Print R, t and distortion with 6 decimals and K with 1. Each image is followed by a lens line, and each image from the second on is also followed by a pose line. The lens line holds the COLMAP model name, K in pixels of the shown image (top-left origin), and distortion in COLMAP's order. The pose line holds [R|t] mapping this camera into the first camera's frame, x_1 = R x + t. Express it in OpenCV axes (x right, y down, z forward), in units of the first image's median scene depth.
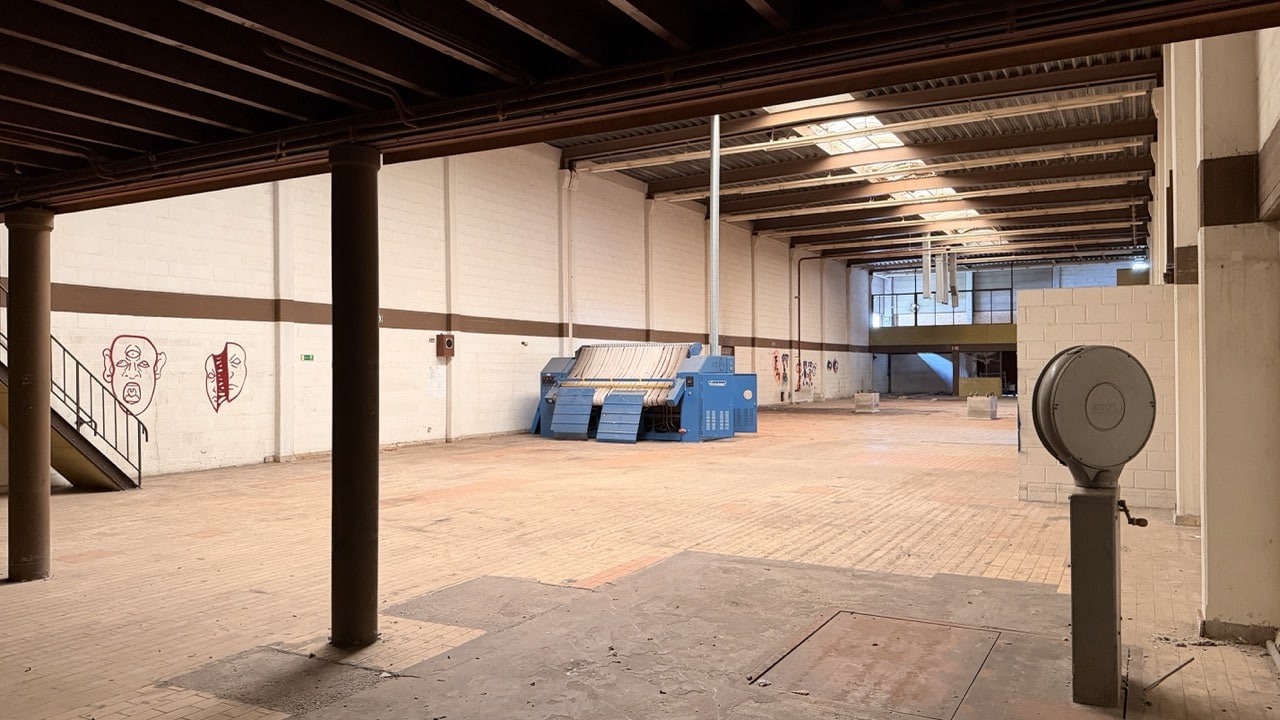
lens RADIAL K [[896.0, 0, 632.8], [0, 896.0, 373.9], [0, 0, 1]] dist [0.048620, -0.048201]
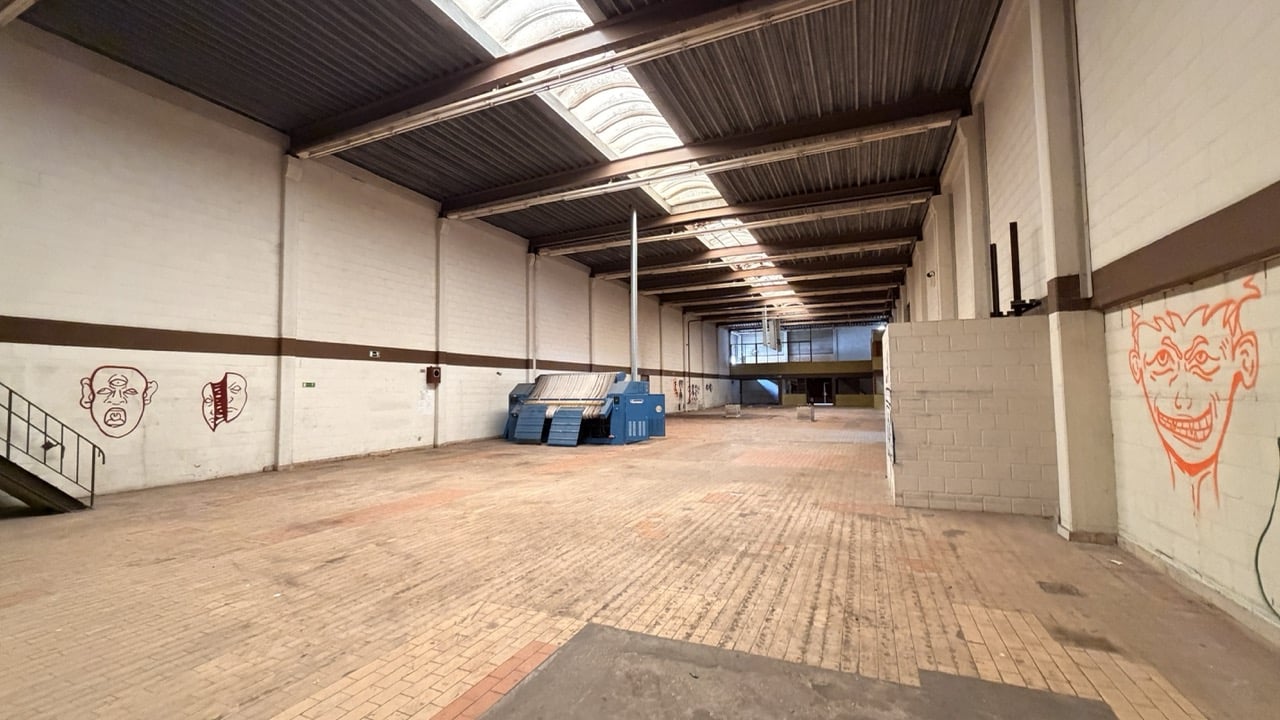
lens RADIAL K [[509.0, 0, 645.1], [0, 509.0, 362.0], [0, 0, 1]] dist [-0.001926, 0.000199]
pose [[0.994492, -0.001658, 0.104800, 0.023554], [0.007892, 0.998221, -0.059096, -0.003392], [-0.104516, 0.059597, 0.992736, 0.201475]]
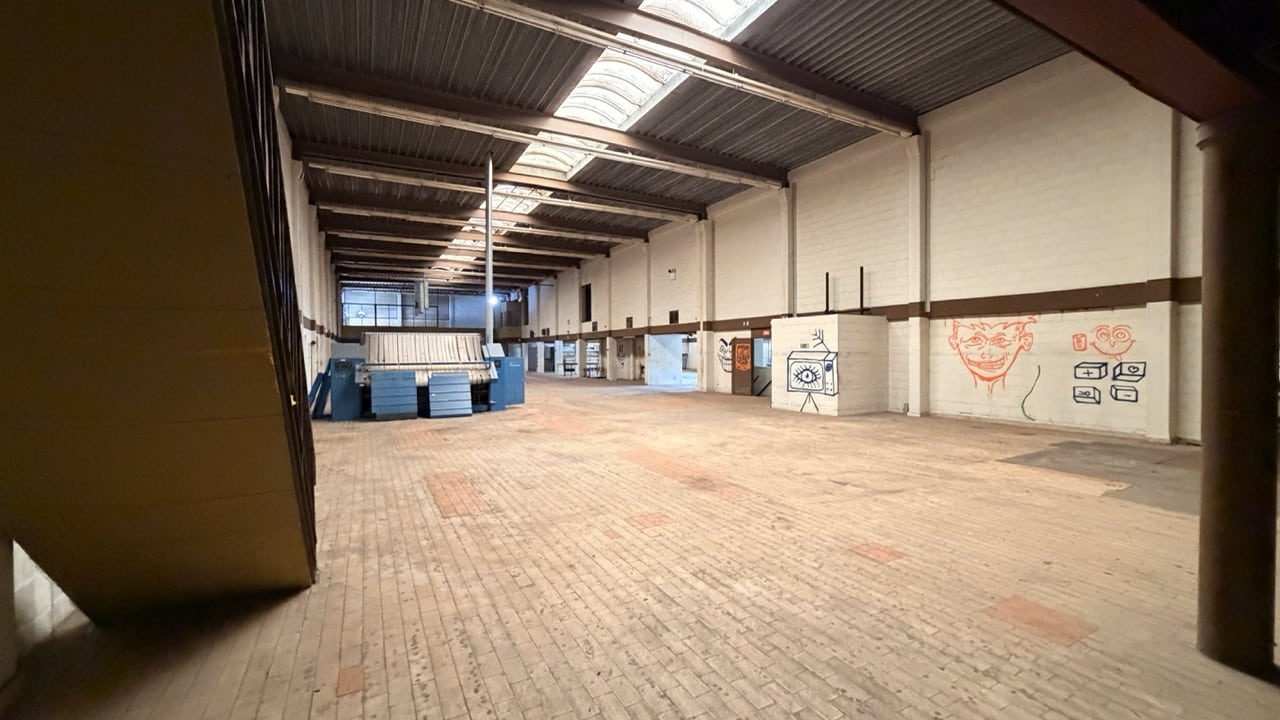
lens RADIAL K [[509.0, 0, 641.4], [0, 509.0, 359.5], [0, 0, 1]] dist [-0.001926, 0.000199]
pose [[0.529430, -0.012280, 0.848265, -0.411148], [0.008820, 0.999921, 0.008970, -0.002130], [-0.848308, 0.002733, 0.529496, 0.400694]]
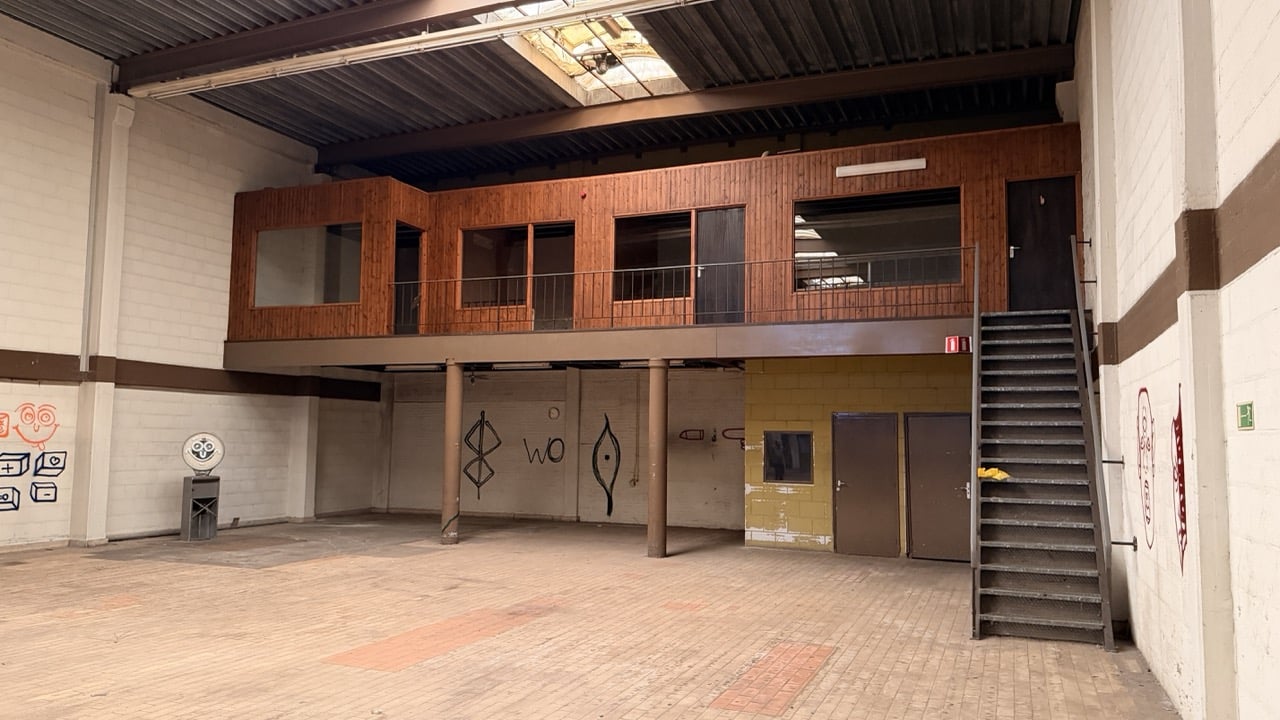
lens RADIAL K [[896.0, 0, 641.2], [0, 896.0, 349.3], [0, 0, 1]] dist [0.048620, -0.048201]
pose [[-0.985621, -0.029914, -0.166300, -0.011366], [-0.012326, 0.994311, -0.105804, -0.001369], [0.168519, -0.102232, -0.980383, 1.151462]]
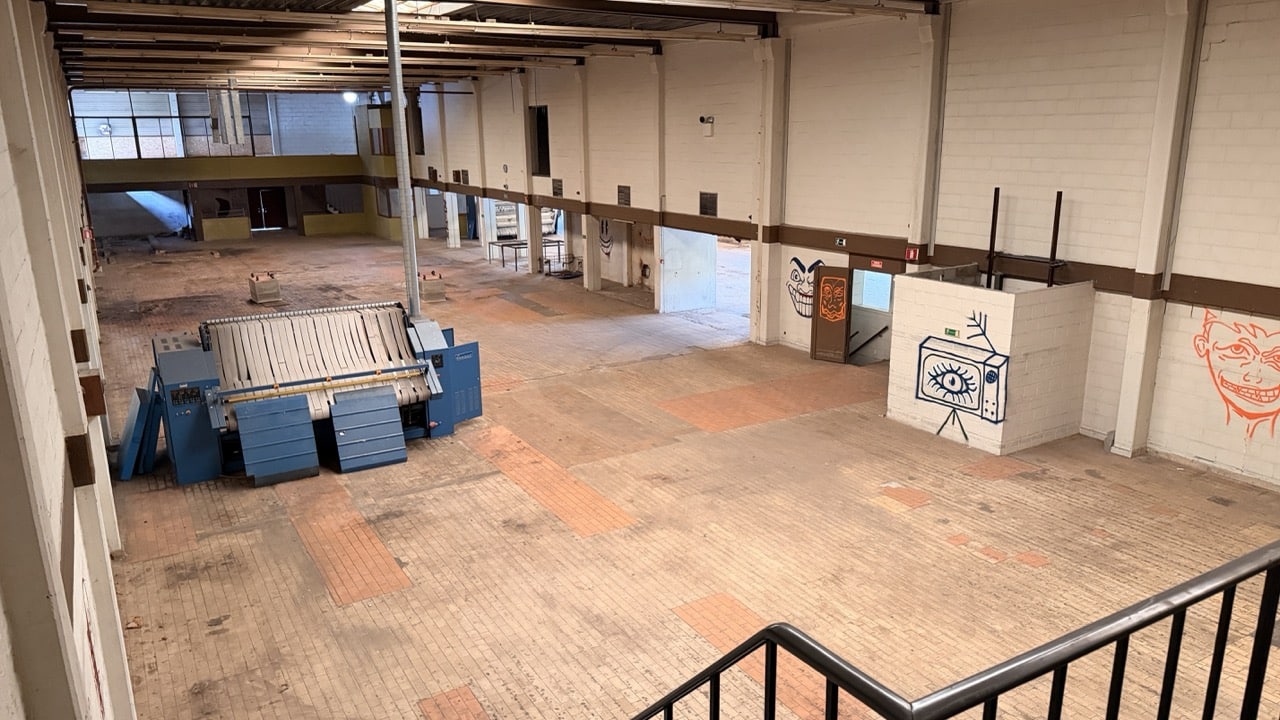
lens RADIAL K [[896.0, 0, 640.3], [0, 896.0, 362.5], [0, 0, 1]] dist [0.048620, -0.048201]
pose [[0.495665, -0.218235, 0.840648, -0.454908], [0.013594, 0.969747, 0.243733, -0.160550], [-0.868407, -0.109382, 0.483637, 0.438321]]
